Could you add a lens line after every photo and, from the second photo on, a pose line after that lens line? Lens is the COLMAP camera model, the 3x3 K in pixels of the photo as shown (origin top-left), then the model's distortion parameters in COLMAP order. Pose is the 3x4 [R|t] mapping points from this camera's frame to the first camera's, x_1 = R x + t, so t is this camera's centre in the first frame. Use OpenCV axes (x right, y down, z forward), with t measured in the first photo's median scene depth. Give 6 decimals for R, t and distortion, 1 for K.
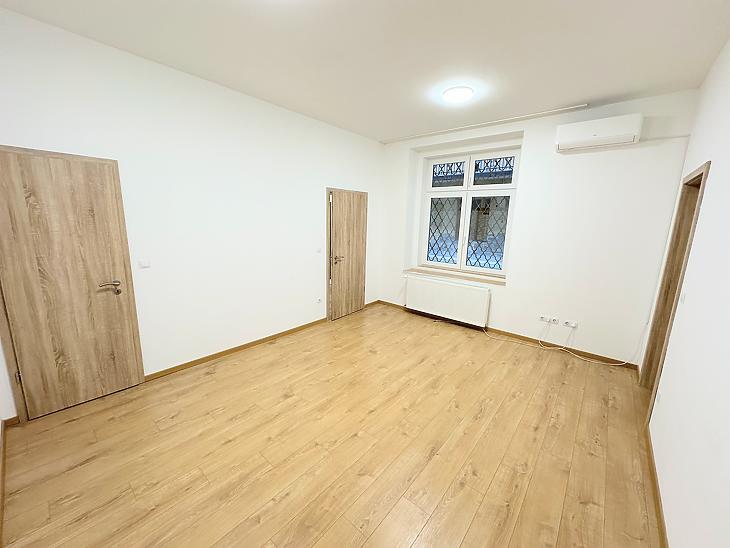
lens RADIAL K [[290.7, 0, 364.4], [0, 290.7, 273.4], [0, 0, 1]] dist [-0.001500, 0.000477]
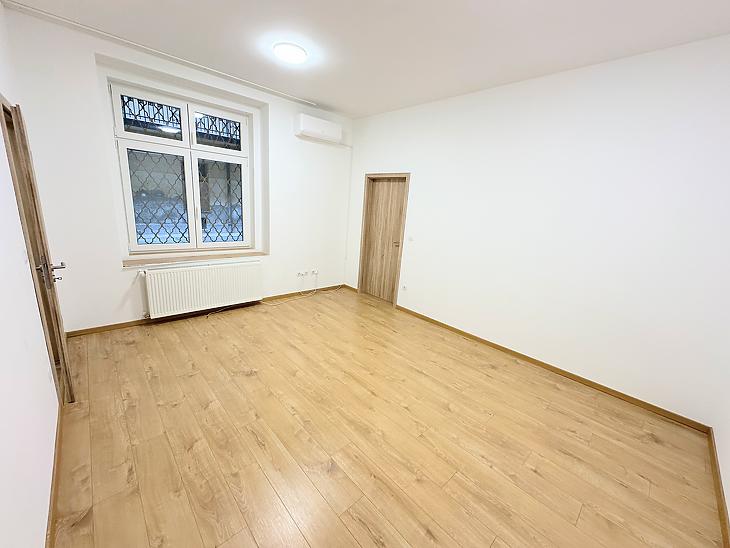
lens RADIAL K [[290.7, 0, 364.4], [0, 290.7, 273.4], [0, 0, 1]] dist [-0.001500, 0.000477]
pose [[0.114156, -0.252237, 0.960908, -0.582267], [0.116438, 0.963962, 0.239206, -0.120043], [-0.986616, 0.084579, 0.139412, 0.587276]]
